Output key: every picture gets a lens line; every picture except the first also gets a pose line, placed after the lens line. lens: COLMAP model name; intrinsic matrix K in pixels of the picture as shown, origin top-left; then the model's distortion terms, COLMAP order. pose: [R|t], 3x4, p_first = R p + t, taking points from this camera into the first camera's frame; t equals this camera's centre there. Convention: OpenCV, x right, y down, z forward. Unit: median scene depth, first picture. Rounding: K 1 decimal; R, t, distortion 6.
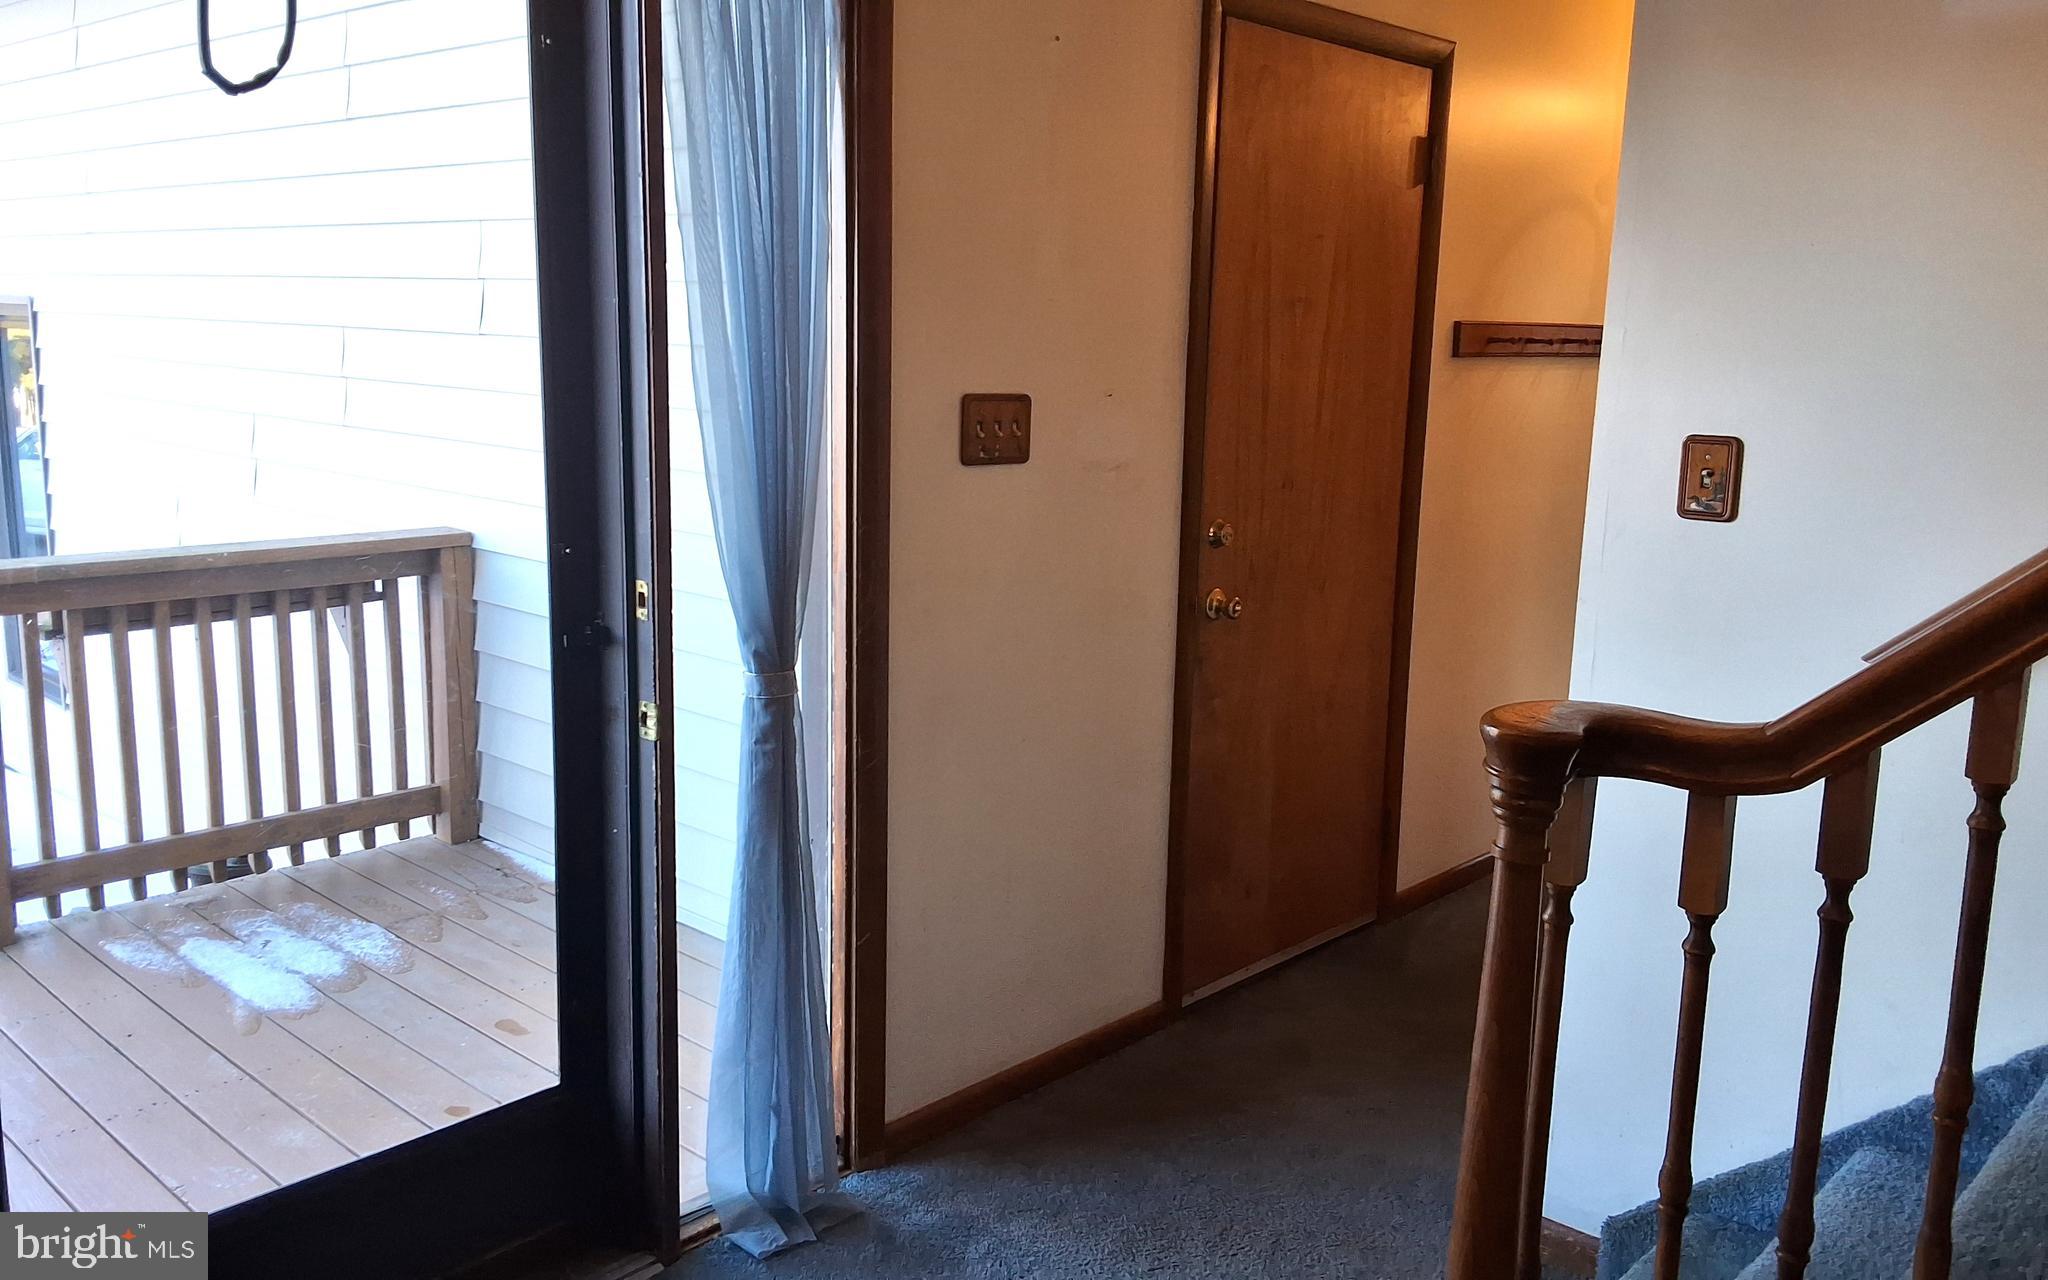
lens RADIAL K [[1630.4, 0, 1024.0], [0, 1630.4, 640.0], [0, 0, 1]] dist [0.115502, -0.171243]
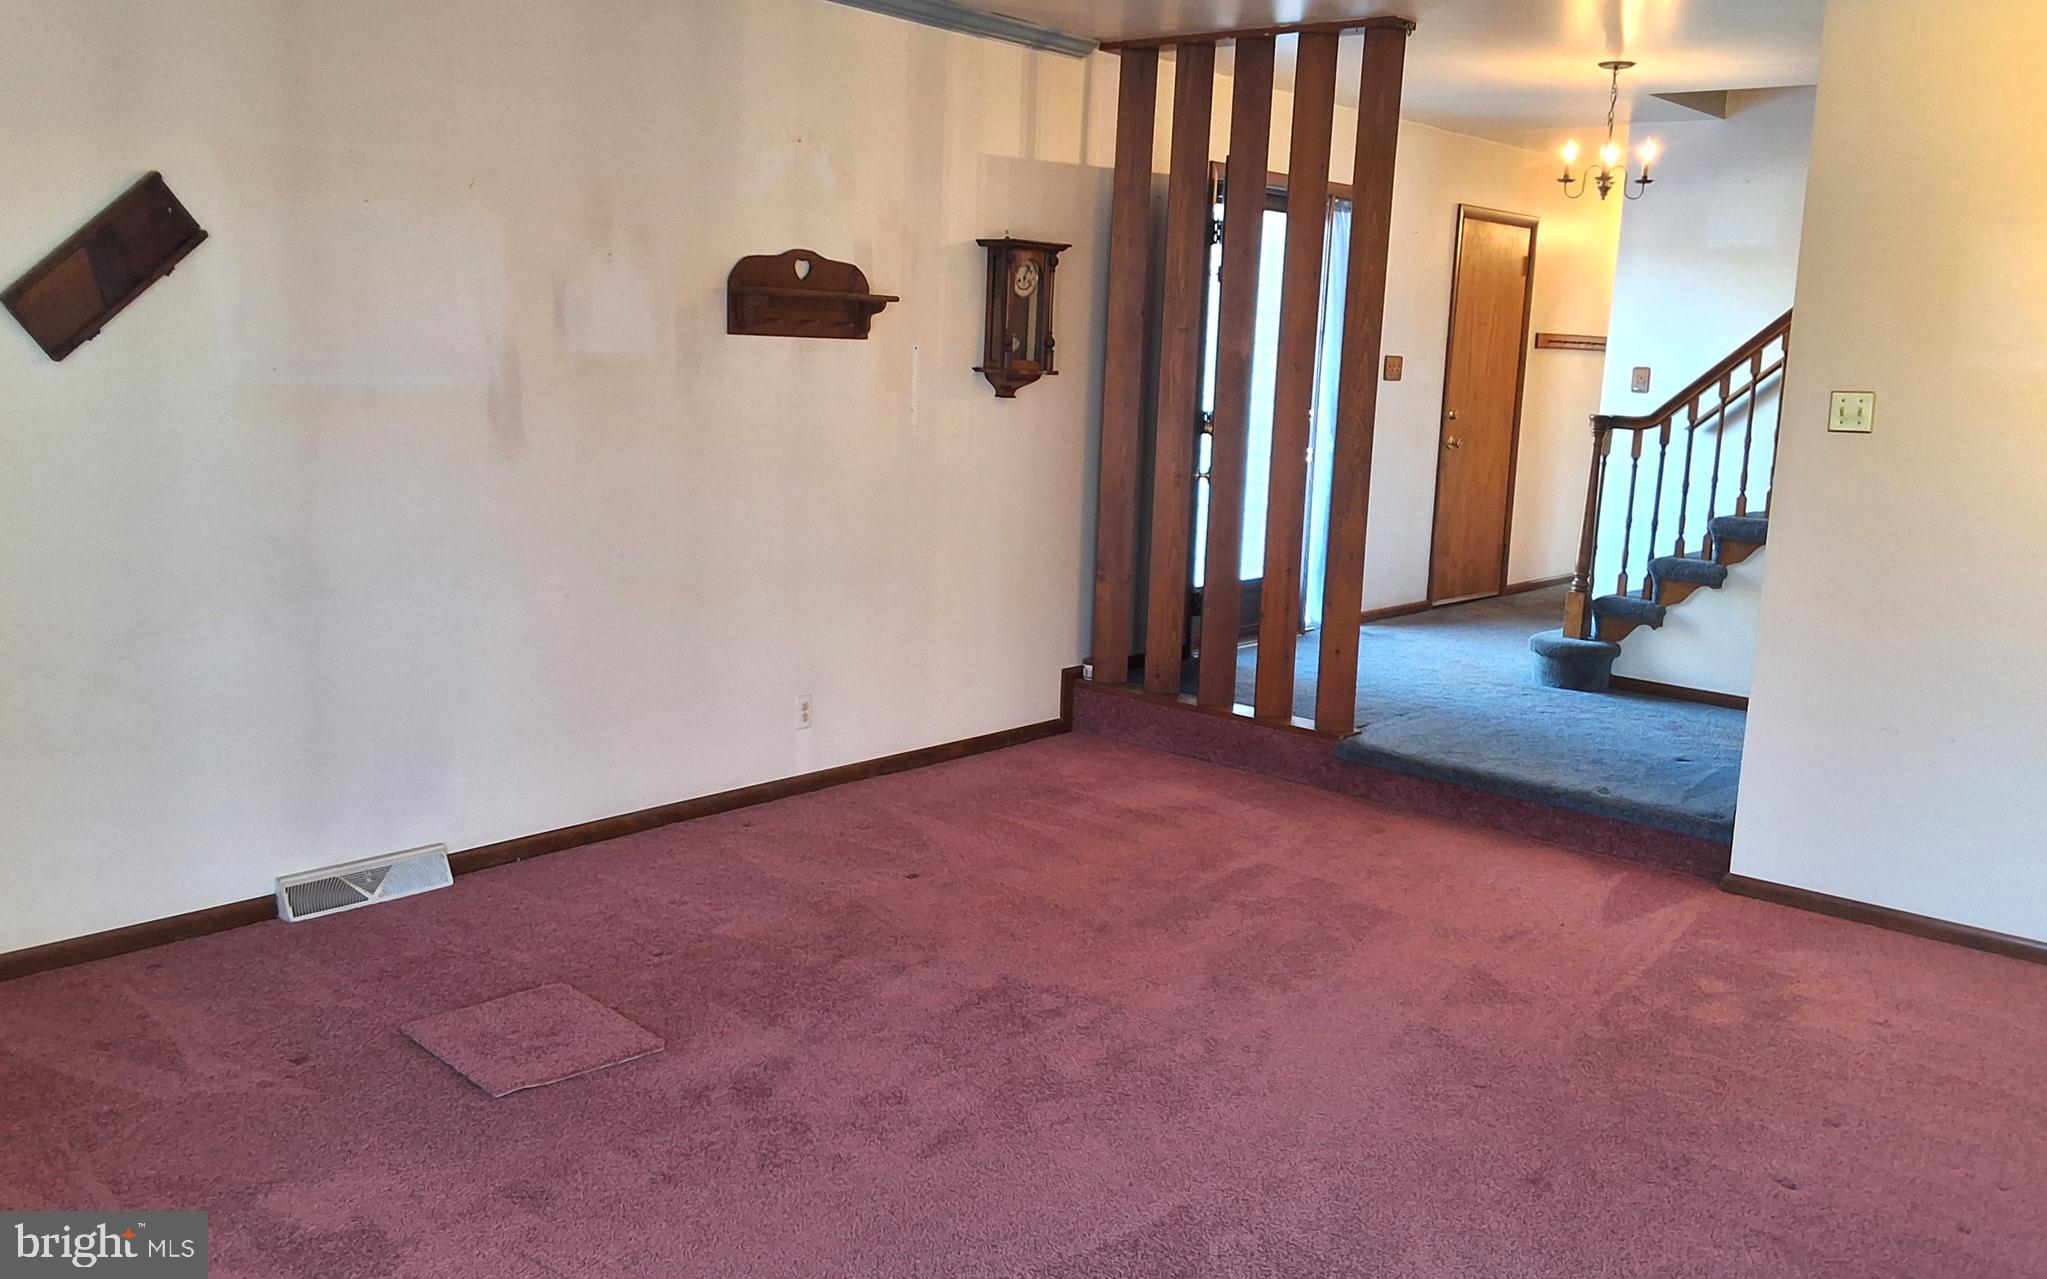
lens RADIAL K [[1629.6, 0, 1023.5], [0, 1629.6, 639.5], [0, 0, 1]] dist [0.115502, -0.171243]
pose [[0.999698, 0.004098, 0.024212, -0.692026], [-0.003883, 0.999953, -0.008917, 0.353138], [-0.024247, 0.008820, 0.999667, -1.750796]]
